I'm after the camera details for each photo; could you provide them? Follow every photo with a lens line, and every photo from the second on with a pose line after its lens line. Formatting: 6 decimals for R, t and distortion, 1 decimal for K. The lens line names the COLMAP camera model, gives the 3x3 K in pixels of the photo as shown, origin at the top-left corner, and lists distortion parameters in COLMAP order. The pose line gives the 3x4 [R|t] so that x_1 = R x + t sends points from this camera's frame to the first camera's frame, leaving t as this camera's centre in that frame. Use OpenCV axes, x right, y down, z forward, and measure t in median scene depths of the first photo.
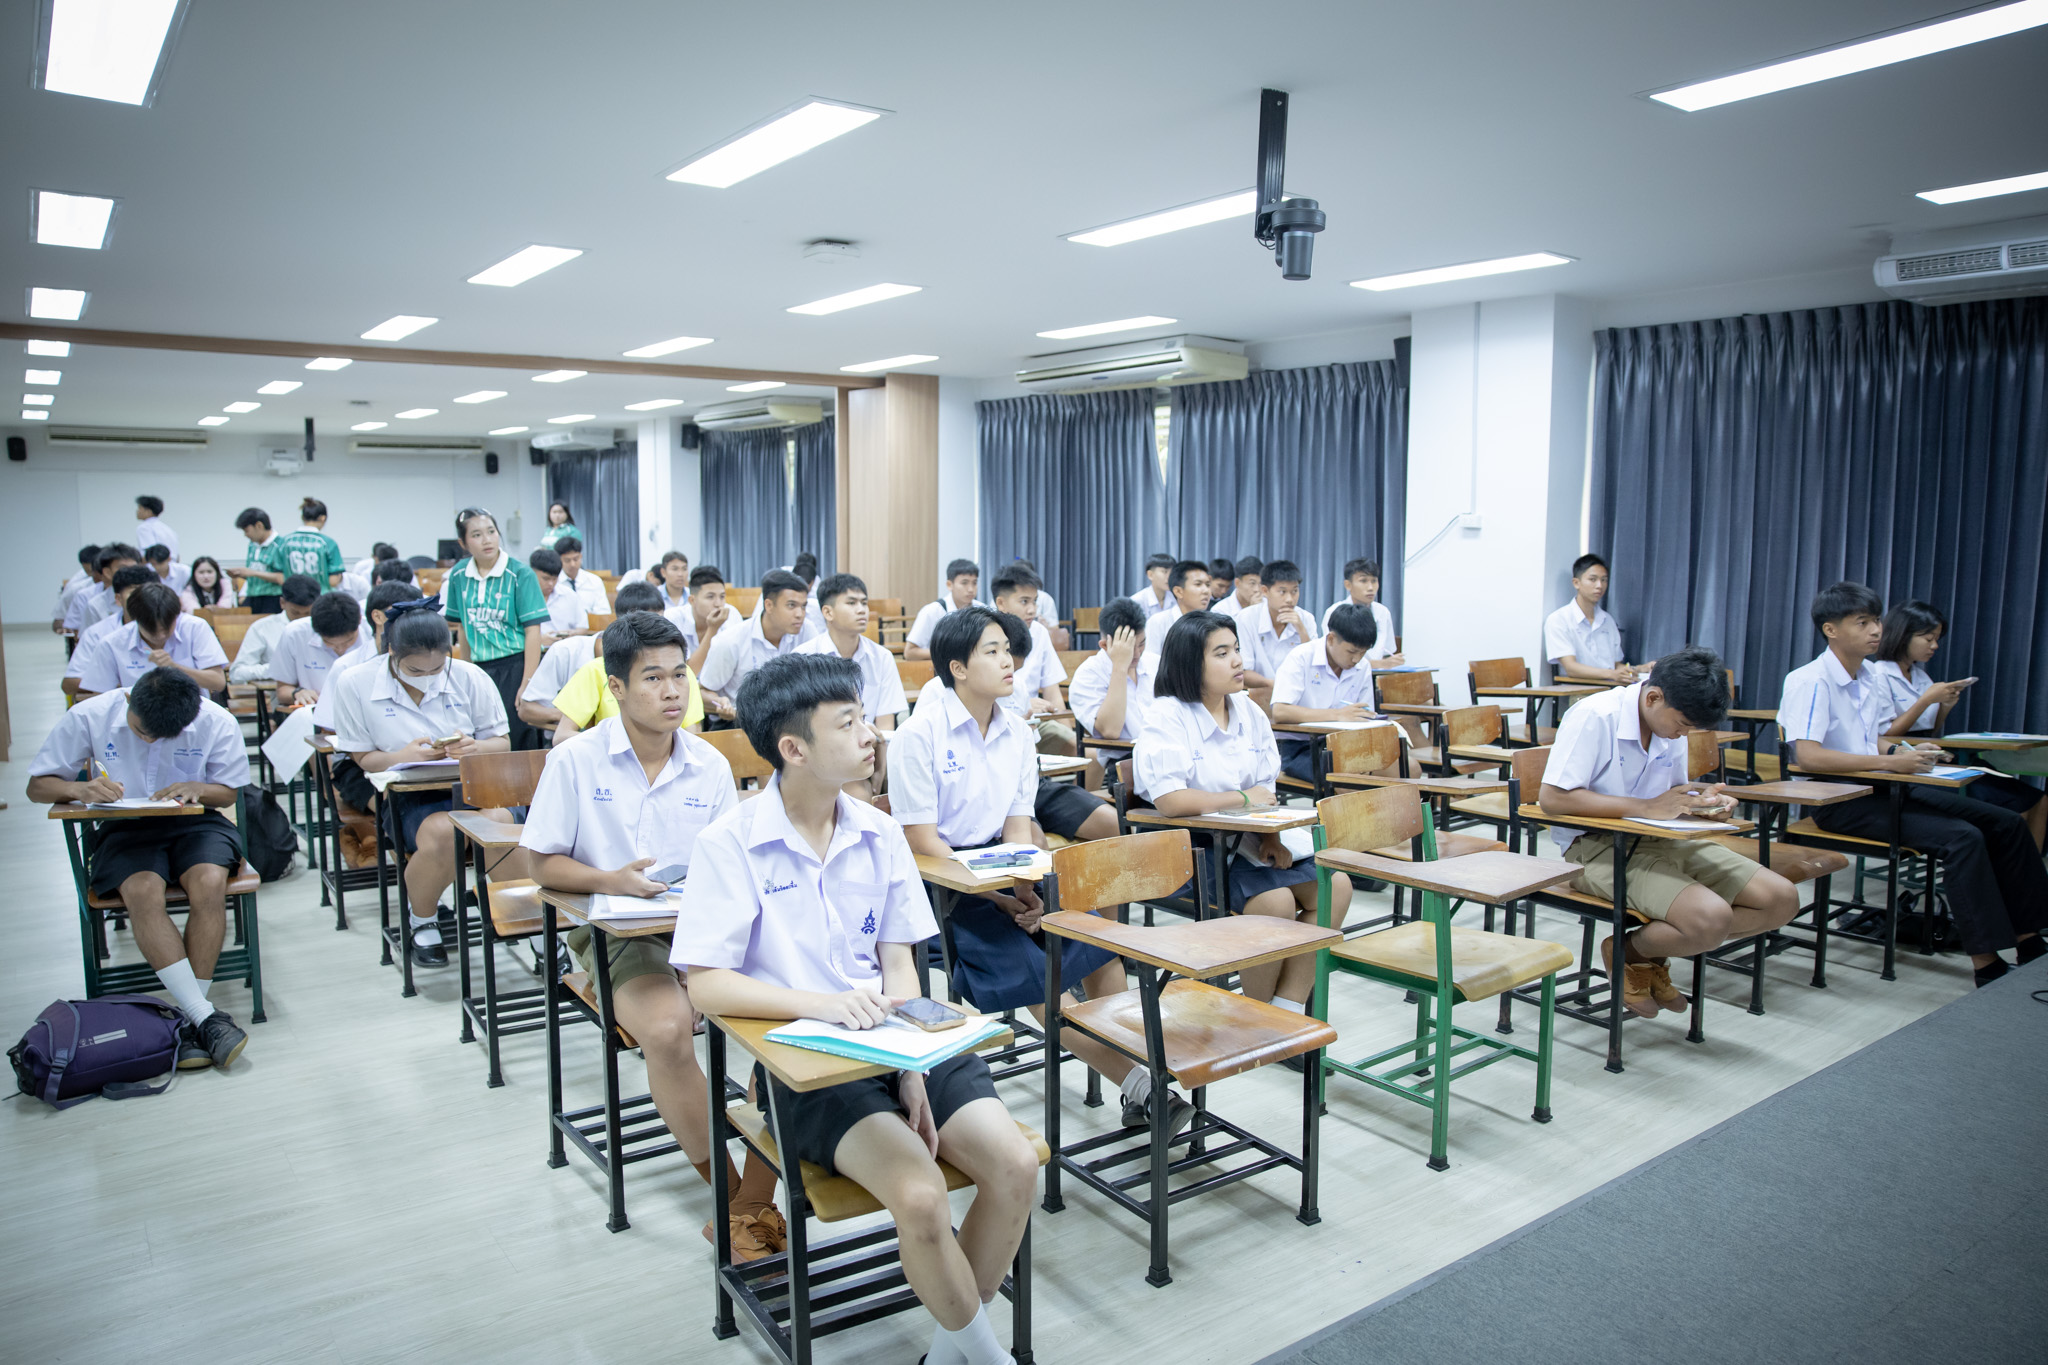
lens RADIAL K [[1421.0, 0, 1024.0], [0, 1421.0, 682.5], [0, 0, 1]] dist [-0.092335, 0.101675]
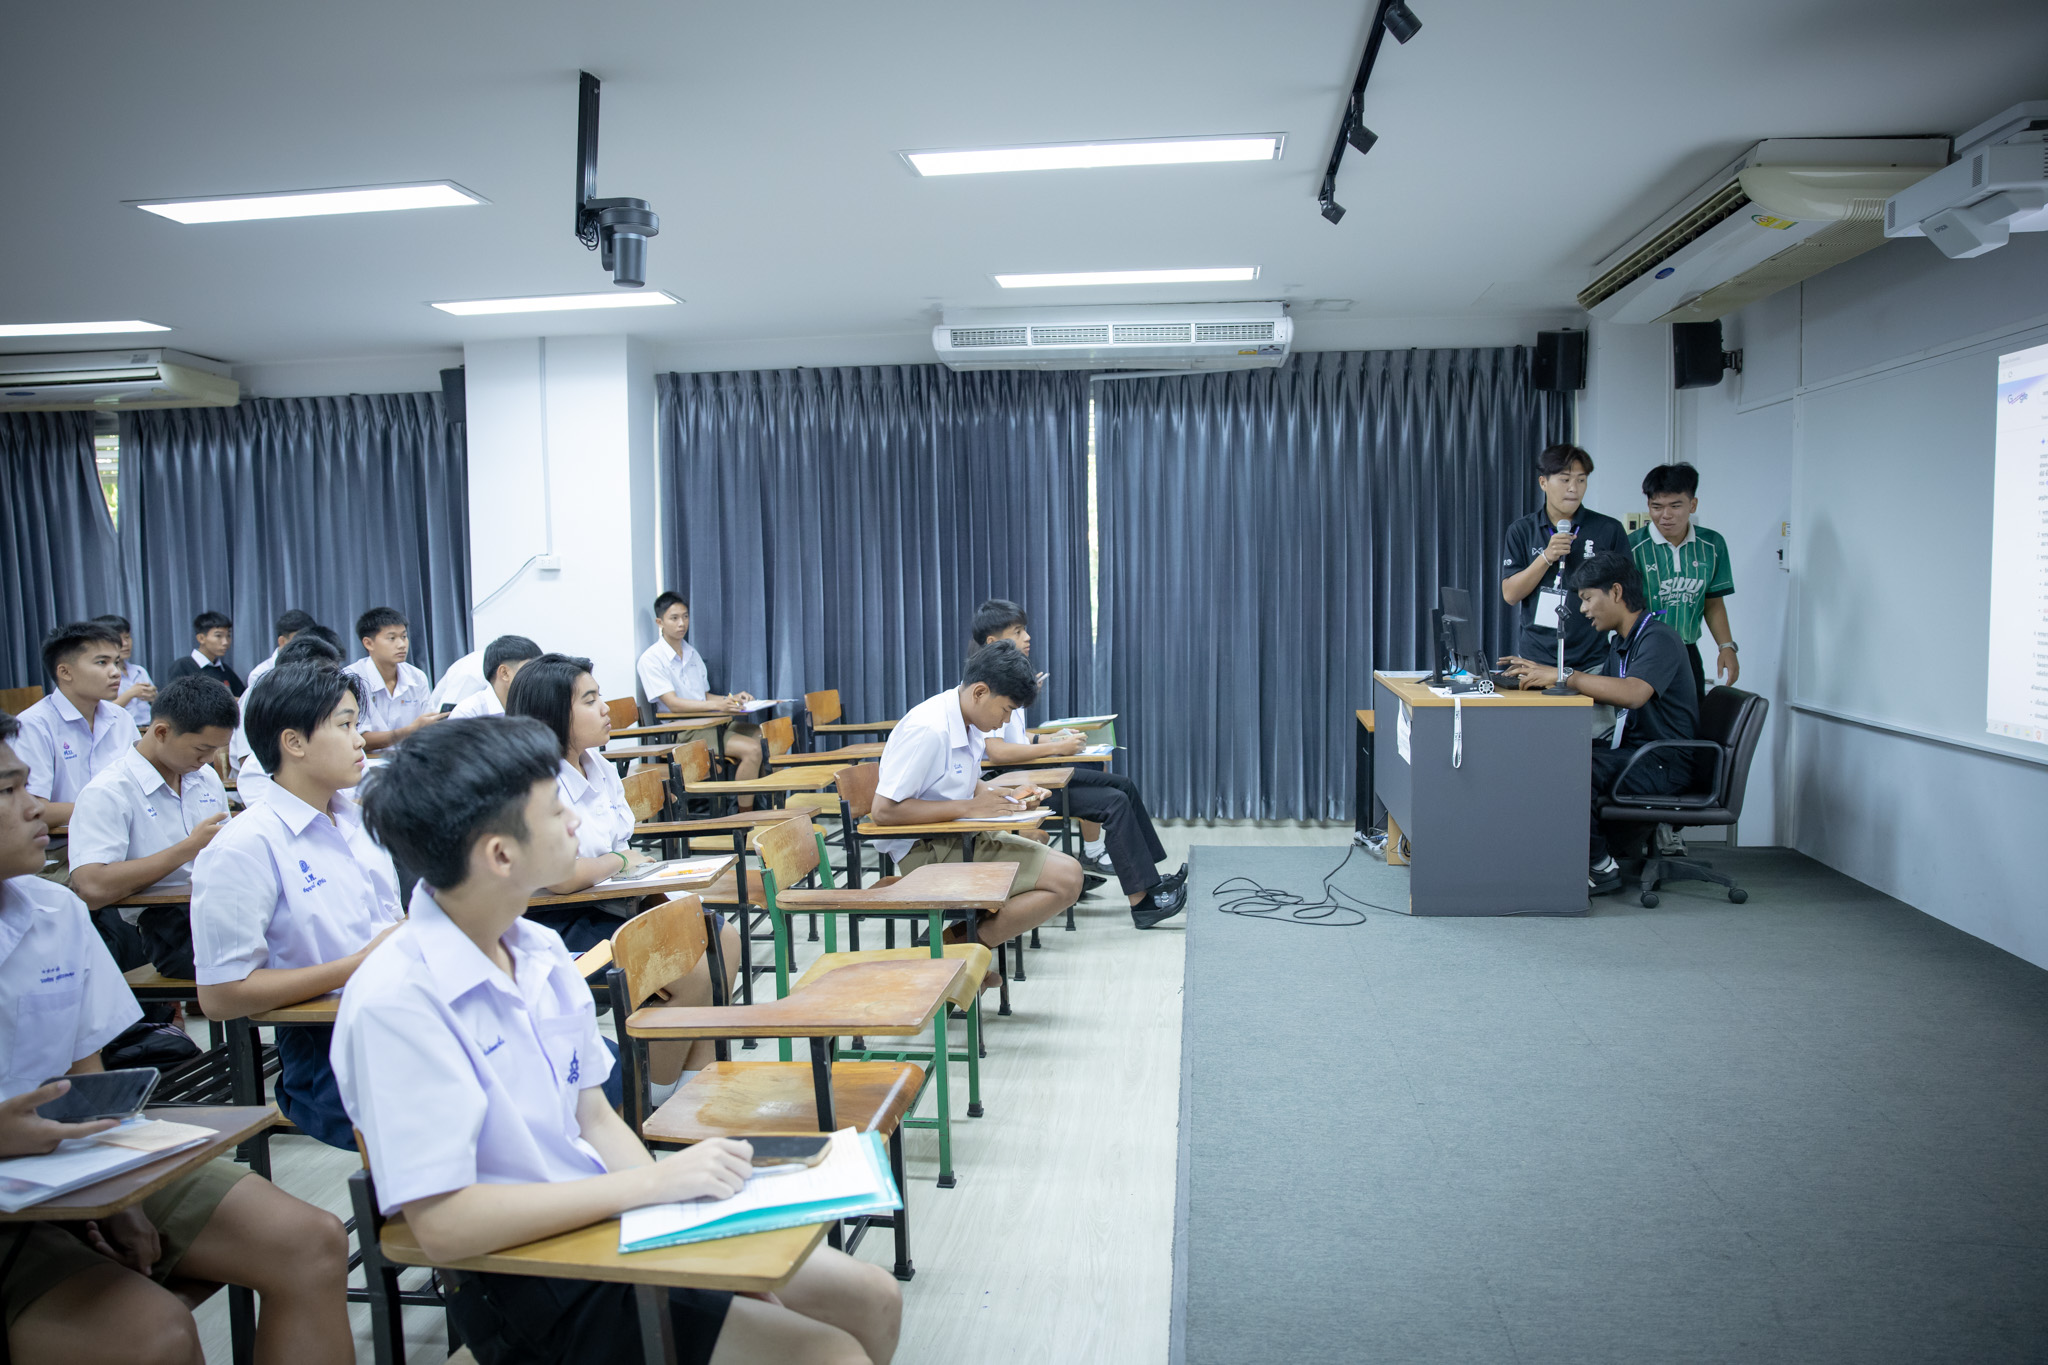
lens RADIAL K [[1421.0, 0, 1024.0], [0, 1421.0, 682.5], [0, 0, 1]] dist [-0.092335, 0.101675]
pose [[0.697831, -0.076611, 0.712153, -0.167360], [0.103866, 0.994578, 0.005215, -0.004605], [-0.708691, 0.070329, 0.702005, 0.110405]]
